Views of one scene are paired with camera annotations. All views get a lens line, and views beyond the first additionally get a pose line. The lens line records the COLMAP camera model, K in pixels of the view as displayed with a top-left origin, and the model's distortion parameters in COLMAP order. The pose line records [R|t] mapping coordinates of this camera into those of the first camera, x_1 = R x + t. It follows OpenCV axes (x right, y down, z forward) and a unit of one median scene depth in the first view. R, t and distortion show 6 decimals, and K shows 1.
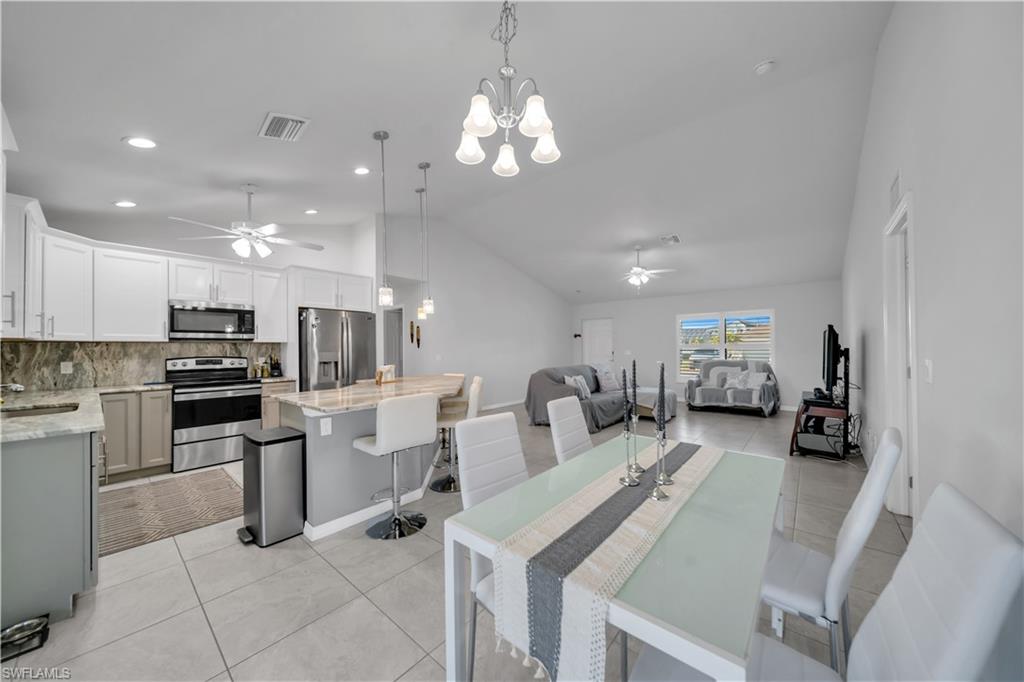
lens RADIAL K [[354.1, 0, 510.6], [0, 354.1, 346.5], [0, 0, 1]] dist [0.002205, -0.001324]
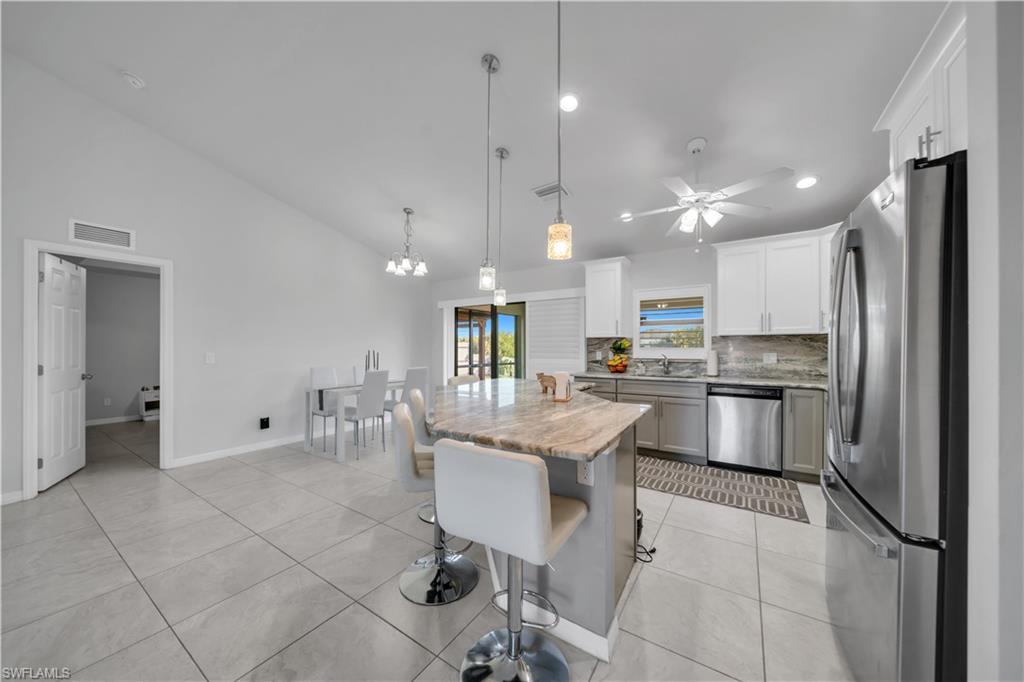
lens RADIAL K [[354.1, 0, 509.8], [0, 354.1, 347.1], [0, 0, 1]] dist [0.002205, -0.001324]
pose [[-0.992301, 0.012211, -0.123244, -0.191773], [0.012436, 0.999922, -0.001056, 0.011003], [0.123221, -0.002581, -0.992376, 1.627751]]
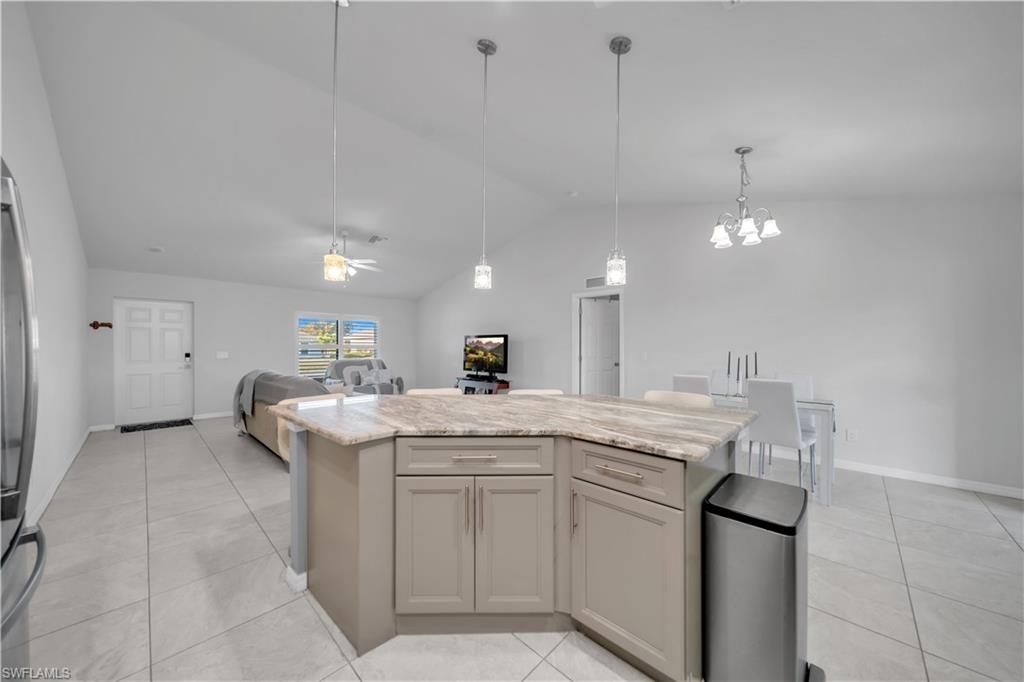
lens RADIAL K [[354.1, 0, 509.4], [0, 354.1, 345.0], [0, 0, 1]] dist [0.002205, -0.001324]
pose [[0.062238, 0.014154, 0.997961, -0.832886], [-0.004321, 0.999894, -0.013912, 0.012916], [-0.998052, -0.003446, 0.062293, 0.914734]]
